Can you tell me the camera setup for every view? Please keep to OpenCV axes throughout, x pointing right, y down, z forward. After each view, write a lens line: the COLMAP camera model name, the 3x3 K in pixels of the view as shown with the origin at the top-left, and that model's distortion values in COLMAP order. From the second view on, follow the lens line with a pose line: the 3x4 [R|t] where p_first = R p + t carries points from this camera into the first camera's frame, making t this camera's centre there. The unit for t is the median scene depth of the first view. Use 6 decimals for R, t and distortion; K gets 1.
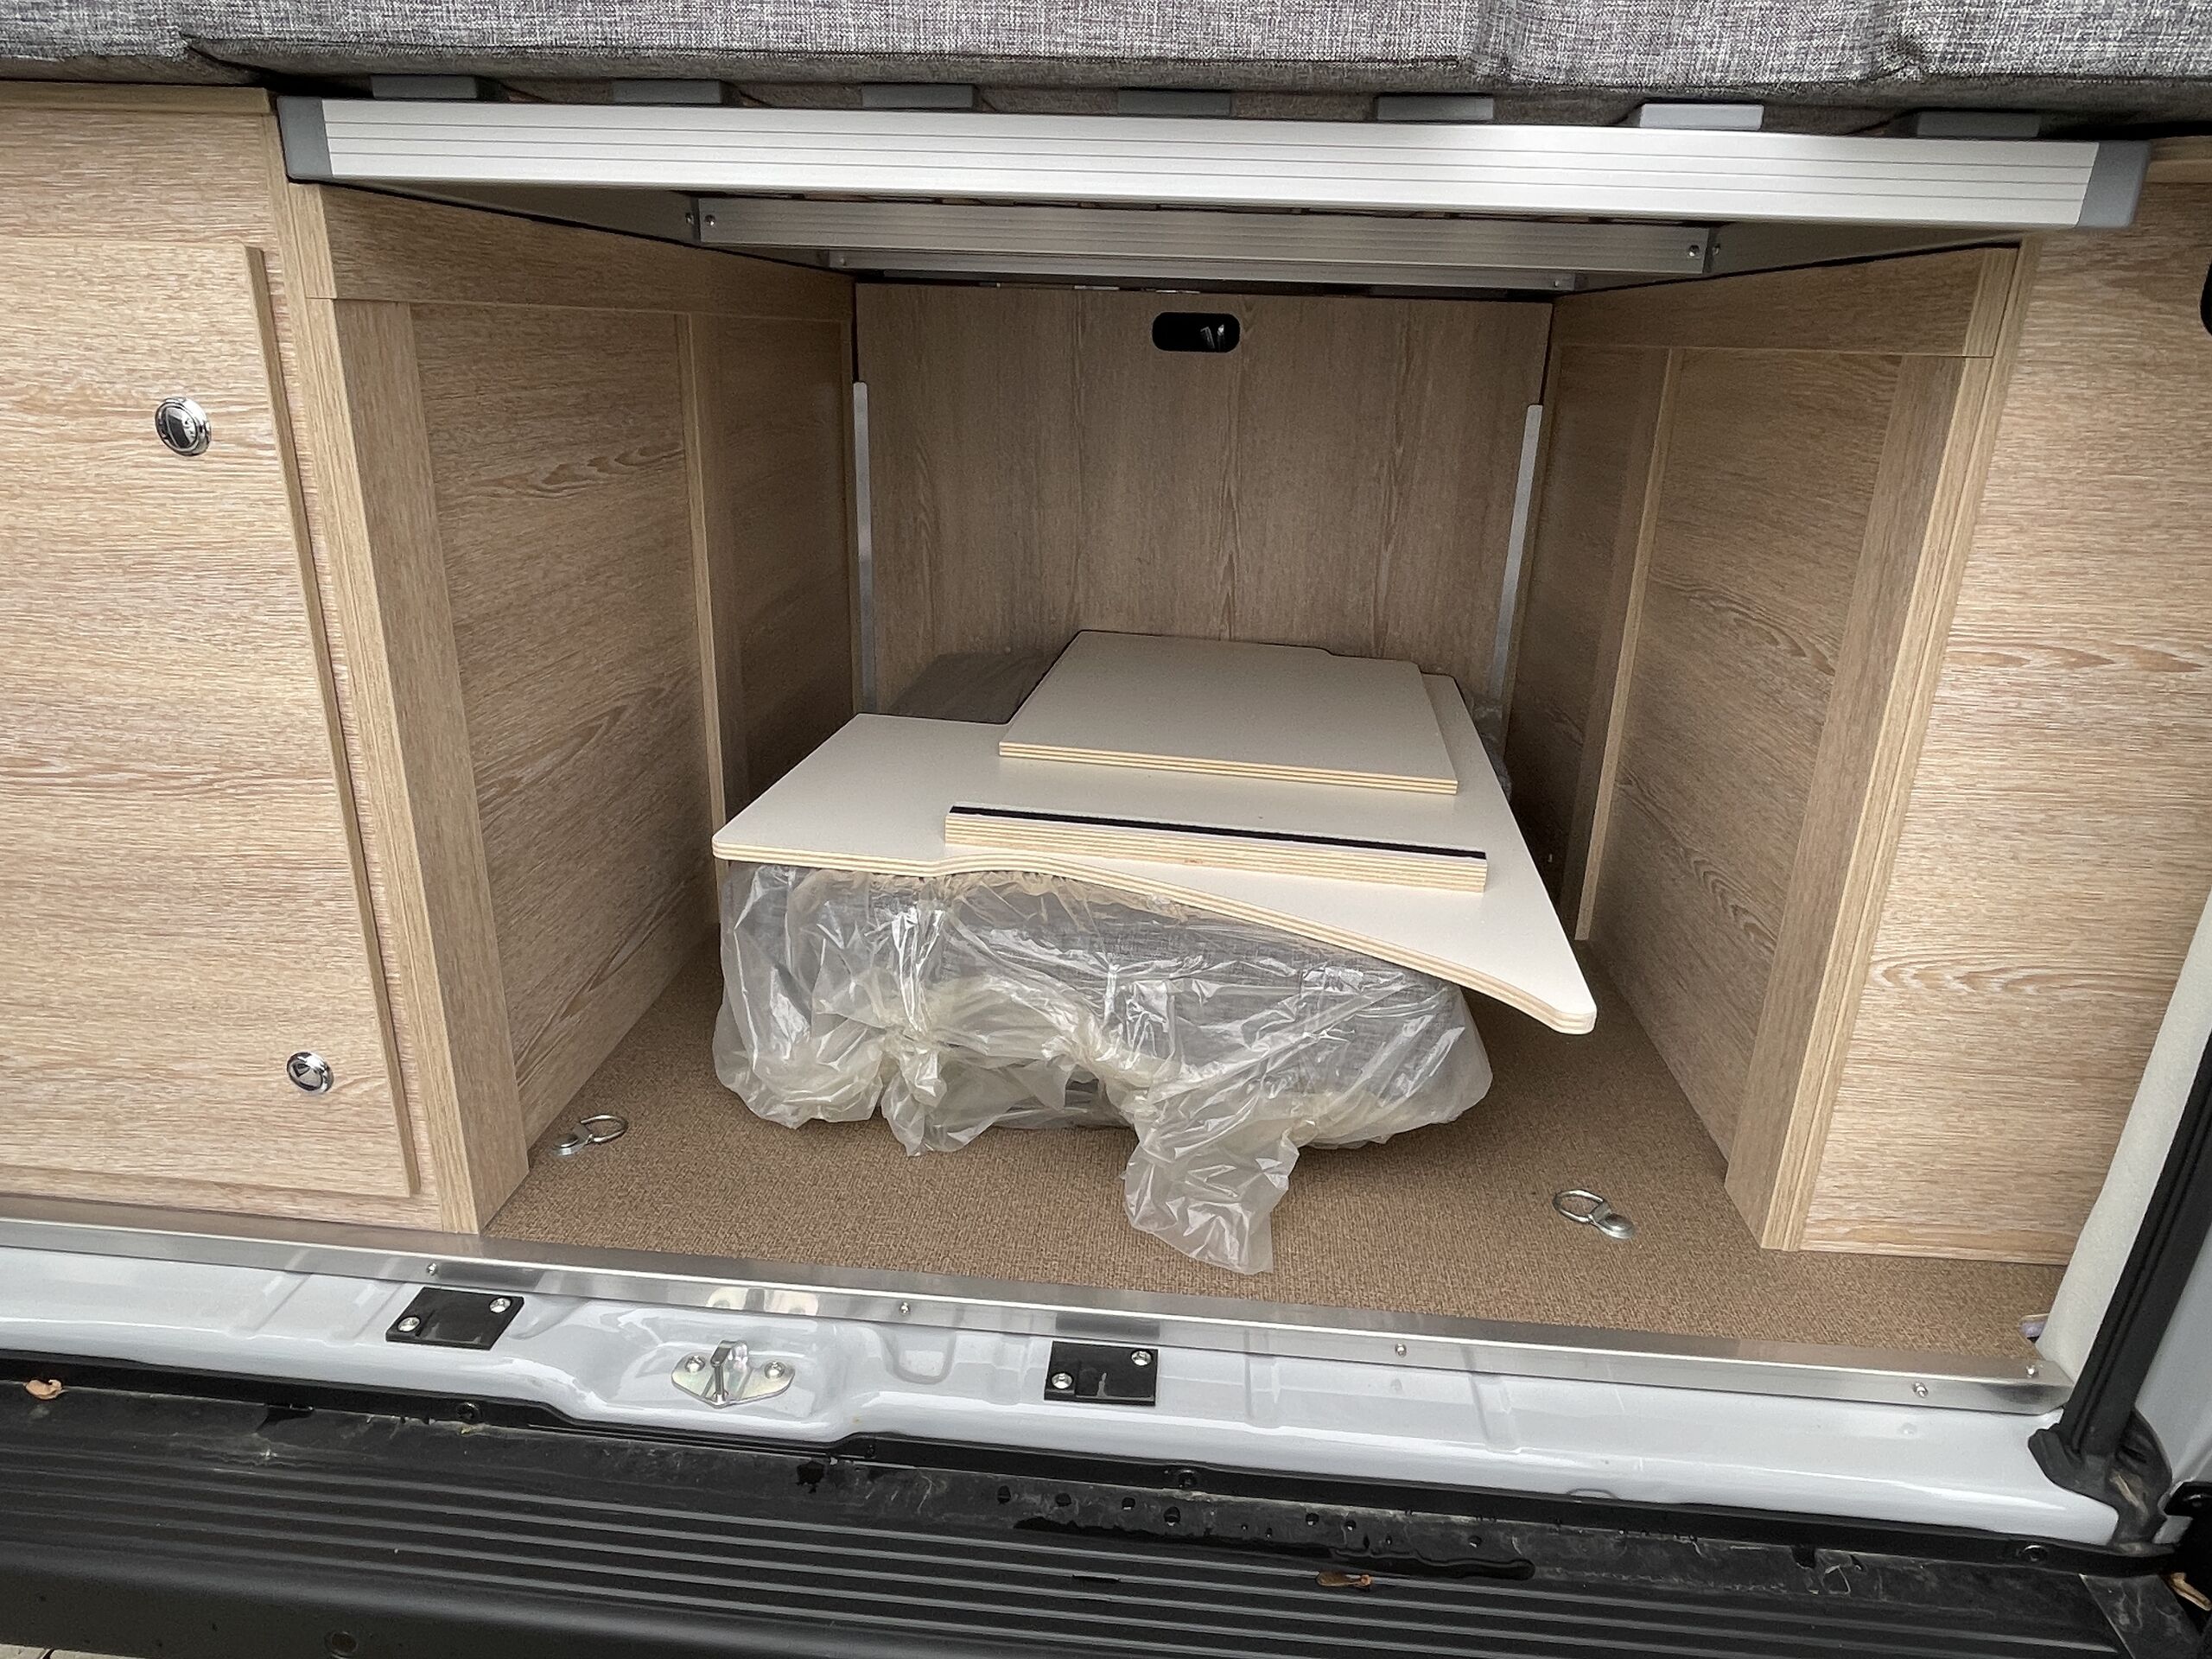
lens RADIAL K [[1377.0, 0, 1078.4], [0, 1377.0, 868.3], [0, 0, 1]] dist [0.000542, -0.000483]
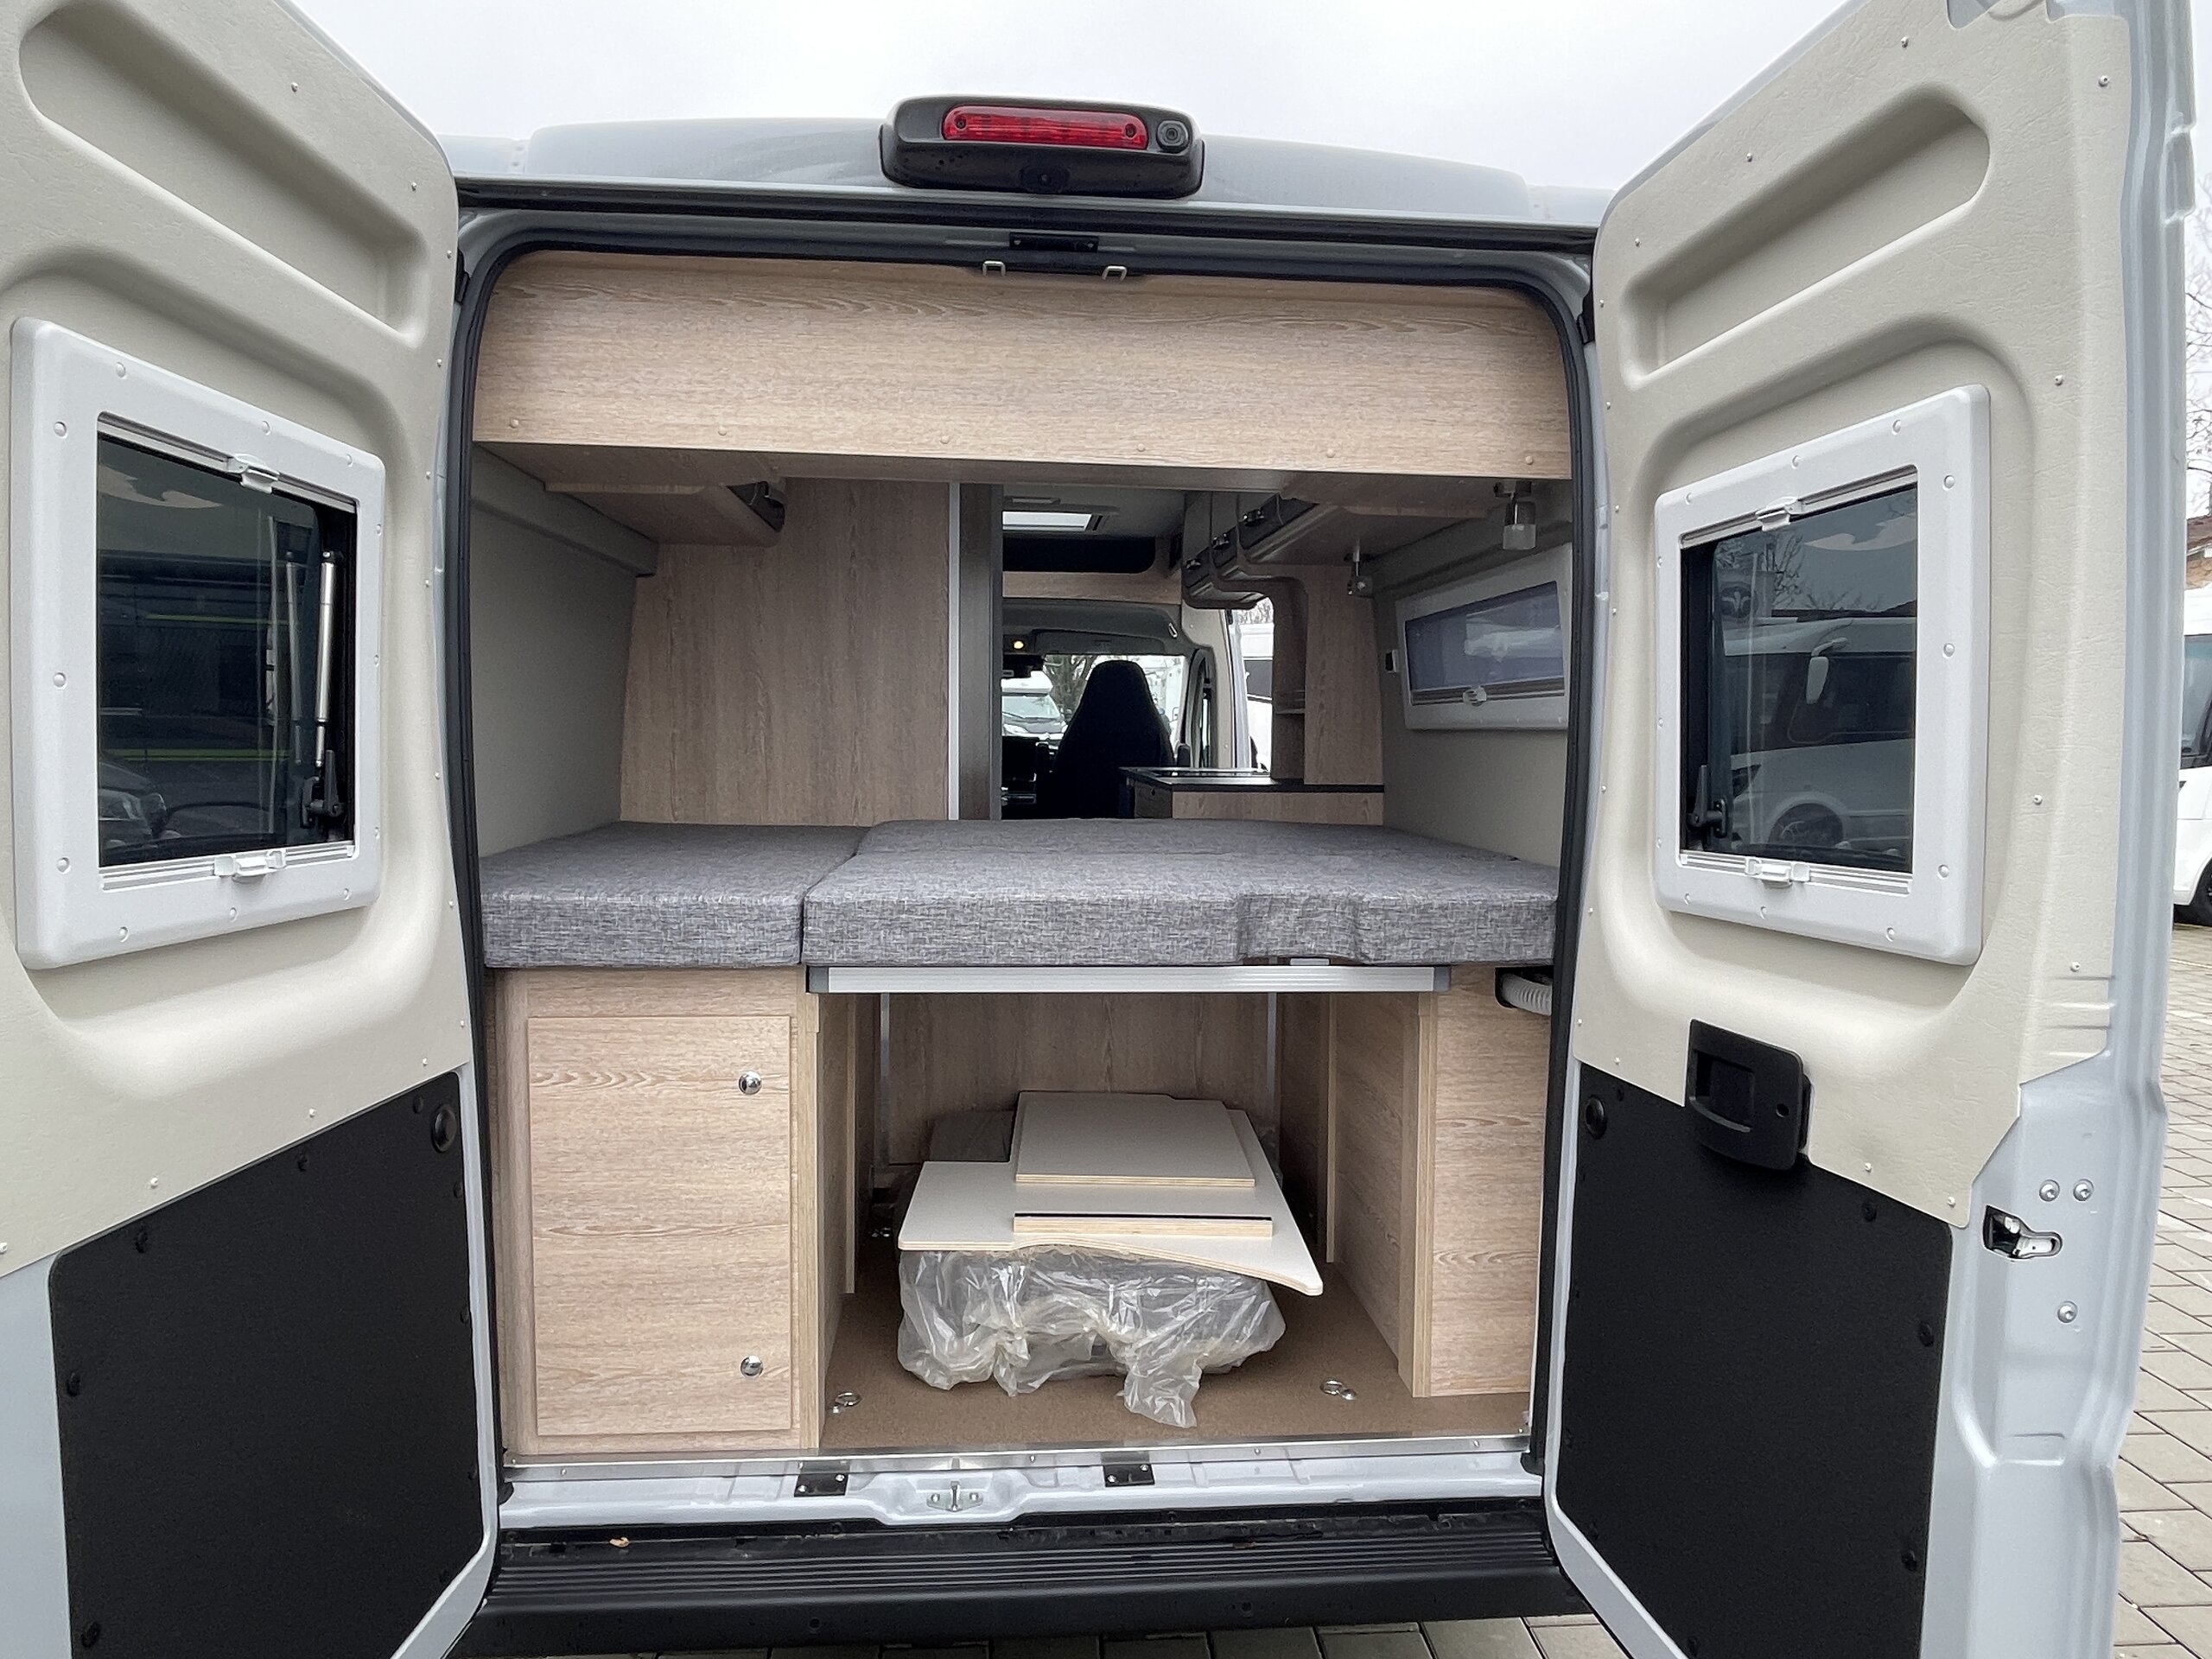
lens RADIAL K [[1364.3, 0, 1105.0], [0, 1364.3, 845.4], [0, 0, 1]] dist [0.002376, -0.005774]
pose [[0.984509, -0.029615, 0.172817, -0.336667], [0.077019, 0.958495, -0.274508, -0.003678], [-0.157514, 0.283566, 0.945928, -1.235114]]
